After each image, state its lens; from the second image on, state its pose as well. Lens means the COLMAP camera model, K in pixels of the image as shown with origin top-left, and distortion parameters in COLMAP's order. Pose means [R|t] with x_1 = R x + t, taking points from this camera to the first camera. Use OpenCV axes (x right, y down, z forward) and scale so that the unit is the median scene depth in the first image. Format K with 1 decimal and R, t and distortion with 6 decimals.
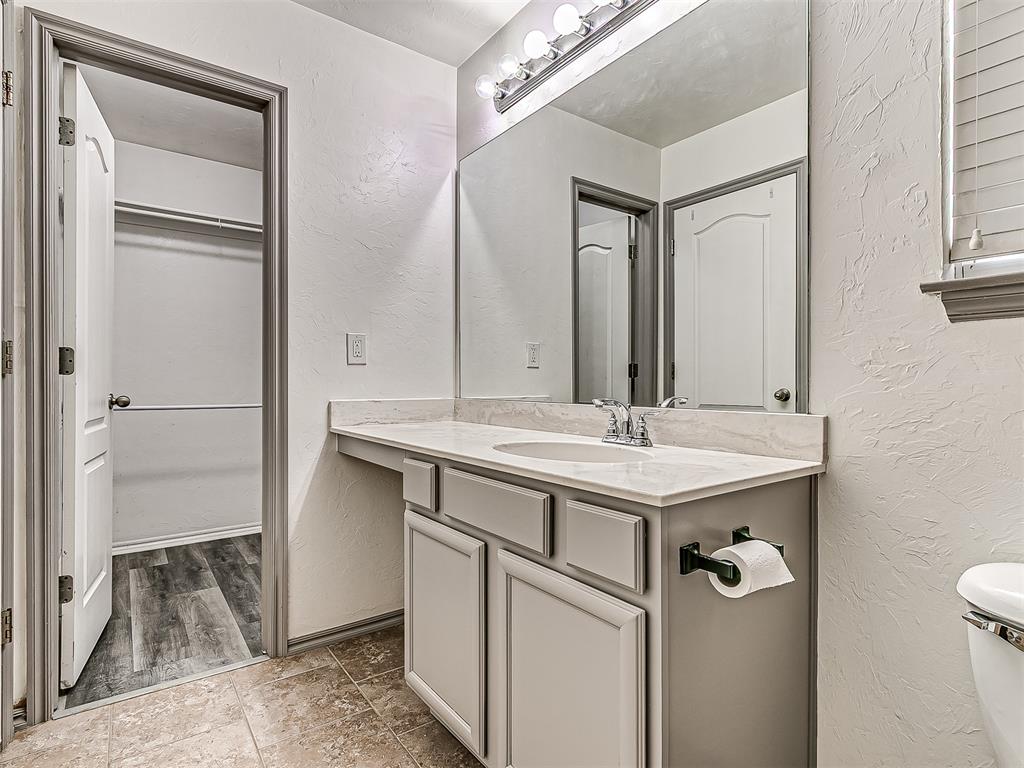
lens RADIAL K [[548.6, 0, 507.6], [0, 548.6, 386.0], [0, 0, 1]] dist [-0.001809, 0.000257]
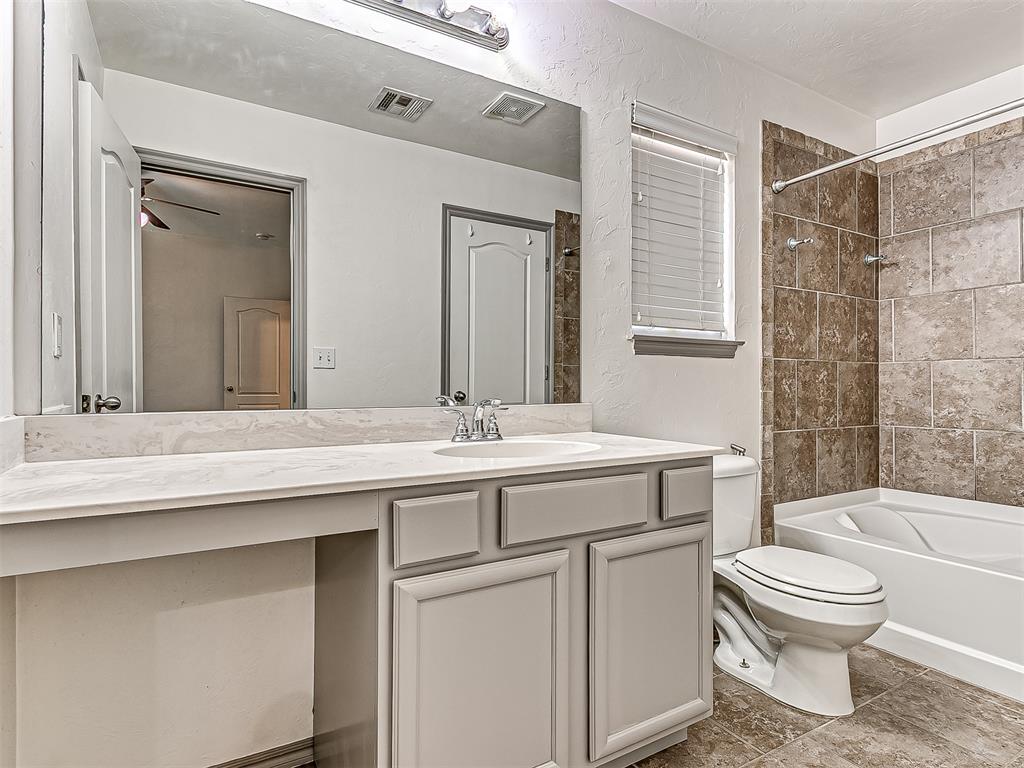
lens RADIAL K [[548.6, 0, 509.5], [0, 548.6, 387.4], [0, 0, 1]] dist [-0.001809, 0.000257]
pose [[0.072253, -0.009249, 0.997343, -0.863546], [0.000341, 0.999957, 0.009248, -0.008368], [-0.997386, -0.000328, 0.072253, 0.881822]]
